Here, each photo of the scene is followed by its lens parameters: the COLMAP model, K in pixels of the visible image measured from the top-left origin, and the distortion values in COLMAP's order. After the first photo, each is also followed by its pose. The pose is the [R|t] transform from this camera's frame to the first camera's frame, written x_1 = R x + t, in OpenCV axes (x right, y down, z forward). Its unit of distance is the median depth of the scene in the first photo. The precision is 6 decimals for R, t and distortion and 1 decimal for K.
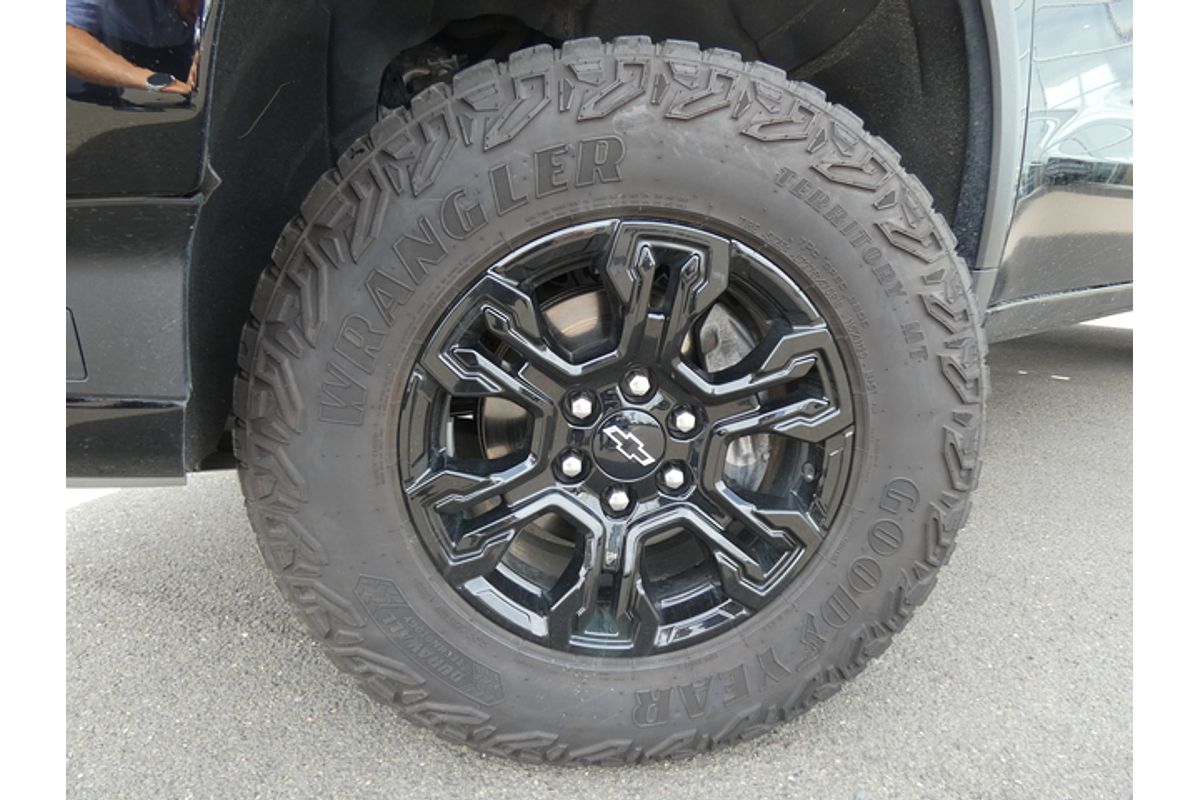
lens RADIAL K [[641.4, 0, 590.9], [0, 641.4, 400.4], [0, 0, 1]] dist [-0.004487, -0.002672]
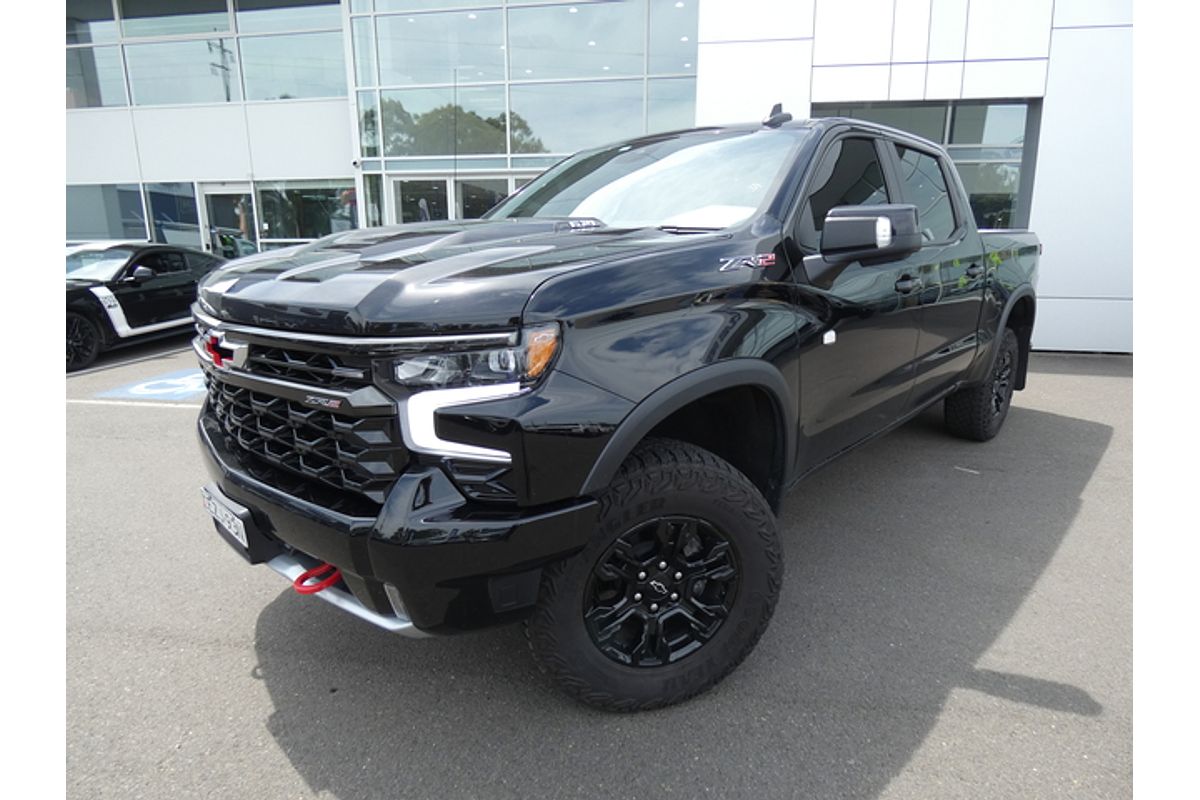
lens RADIAL K [[641.4, 0, 599.0], [0, 641.4, 397.1], [0, 0, 1]] dist [-0.004487, -0.002672]
pose [[0.977884, -0.034249, 0.206324, -0.702332], [0.033488, 0.999413, 0.007179, -0.741609], [-0.206449, -0.000111, 0.978457, -1.538489]]
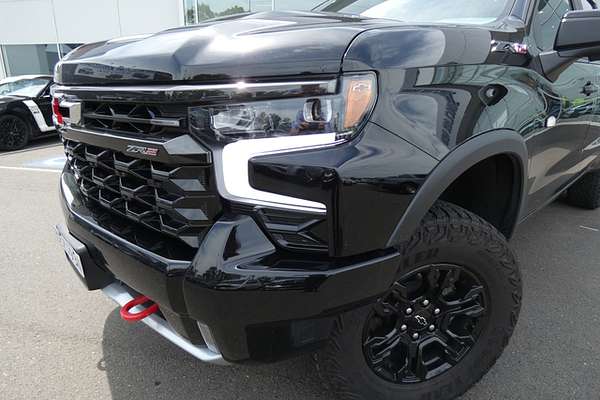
lens RADIAL K [[362.1, 0, 301.3], [0, 362.1, 196.9], [0, 0, 1]] dist [-0.008960, -0.000092]
pose [[0.986319, -0.015775, 0.164093, -0.817399], [0.006229, 0.998266, 0.058527, -0.652488], [-0.164732, -0.056704, 0.984707, -0.639364]]
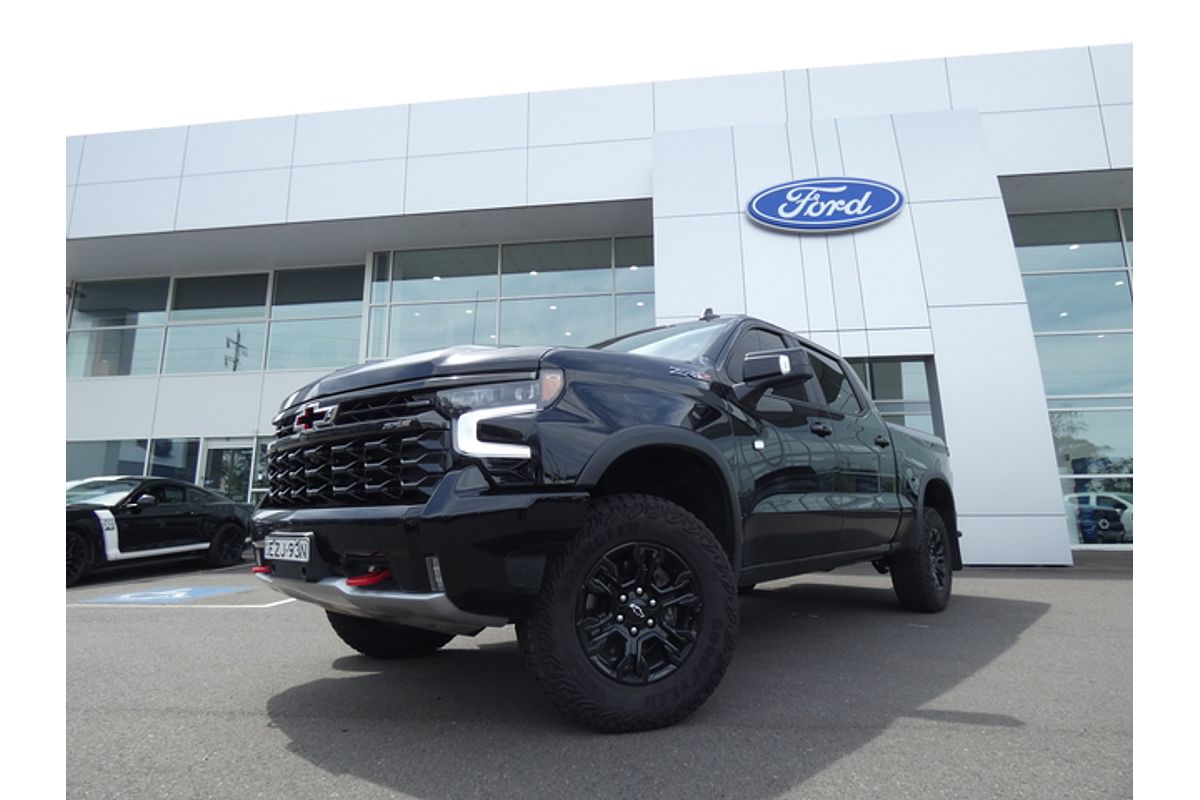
lens RADIAL K [[641.4, 0, 599.5], [0, 641.4, 397.3], [0, 0, 1]] dist [-0.004487, -0.002672]
pose [[0.968132, 0.056822, 0.243910, -0.970024], [0.049641, 0.911058, -0.409278, 0.403238], [-0.245472, 0.408343, 0.879204, -2.220553]]
